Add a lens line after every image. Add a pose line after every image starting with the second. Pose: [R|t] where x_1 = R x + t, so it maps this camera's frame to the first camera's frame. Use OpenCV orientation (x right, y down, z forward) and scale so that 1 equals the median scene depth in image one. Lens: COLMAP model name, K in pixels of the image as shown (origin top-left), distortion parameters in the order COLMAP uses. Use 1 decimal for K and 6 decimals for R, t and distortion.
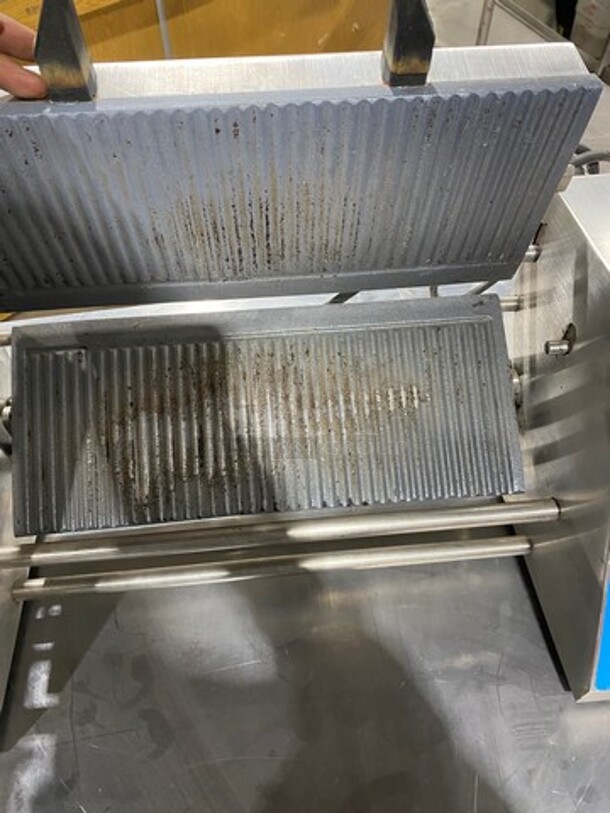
lens RADIAL K [[615.2, 0, 305.0], [0, 615.2, 406.5], [0, 0, 1]] dist [-0.002192, -0.008317]
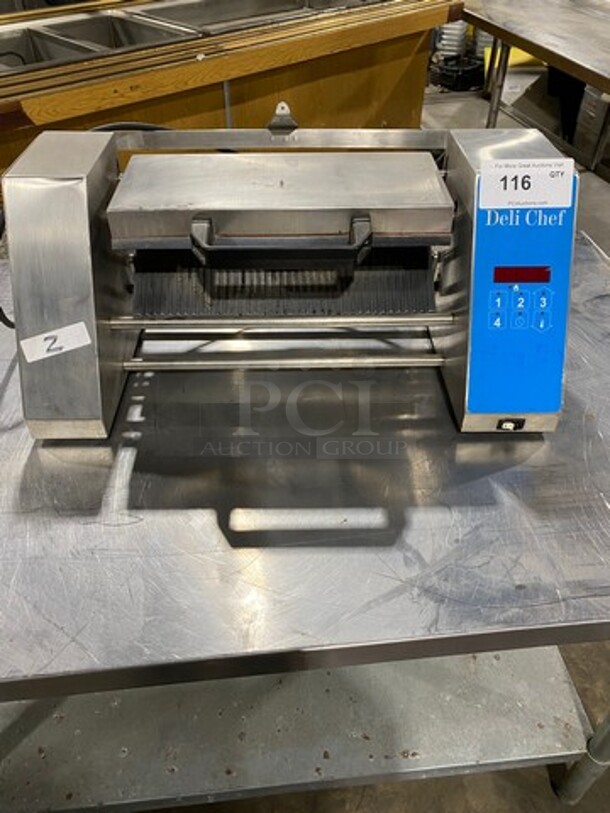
lens RADIAL K [[615.2, 0, 305.0], [0, 615.2, 406.5], [0, 0, 1]] dist [-0.002192, -0.008317]
pose [[0.997164, 0.055632, -0.050693, 0.028443], [-0.062724, 0.986511, -0.151199, 0.181476], [0.041598, 0.153950, 0.987203, -0.168581]]
